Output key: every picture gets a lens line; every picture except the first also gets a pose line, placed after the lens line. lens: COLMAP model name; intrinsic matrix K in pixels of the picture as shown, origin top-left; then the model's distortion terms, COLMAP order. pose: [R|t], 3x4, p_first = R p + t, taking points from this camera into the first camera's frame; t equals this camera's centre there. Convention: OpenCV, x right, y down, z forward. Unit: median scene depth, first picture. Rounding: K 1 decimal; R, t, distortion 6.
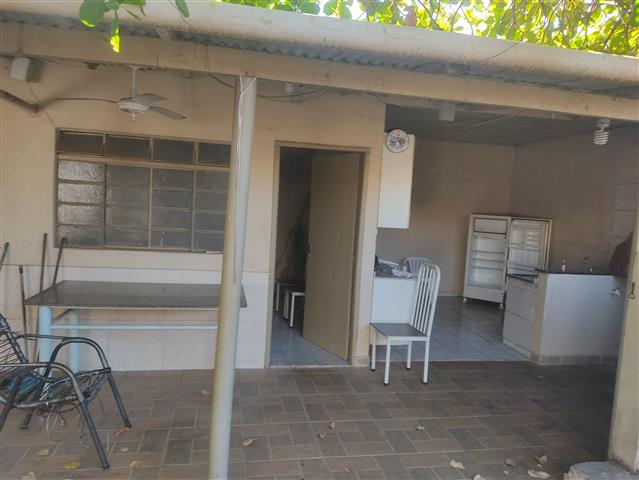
lens RADIAL K [[489.2, 0, 319.5], [0, 489.2, 240.0], [0, 0, 1]] dist [0.124230, -0.166384]
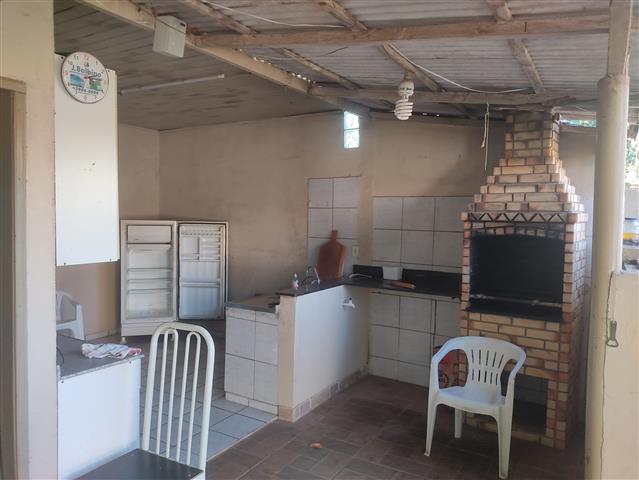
lens RADIAL K [[489.2, 0, 319.5], [0, 489.2, 240.0], [0, 0, 1]] dist [0.124230, -0.166384]
pose [[0.670096, -0.089960, 0.736803, -0.048552], [0.086795, 0.995316, 0.042585, -0.043447], [-0.737182, 0.035415, 0.674765, 0.458439]]
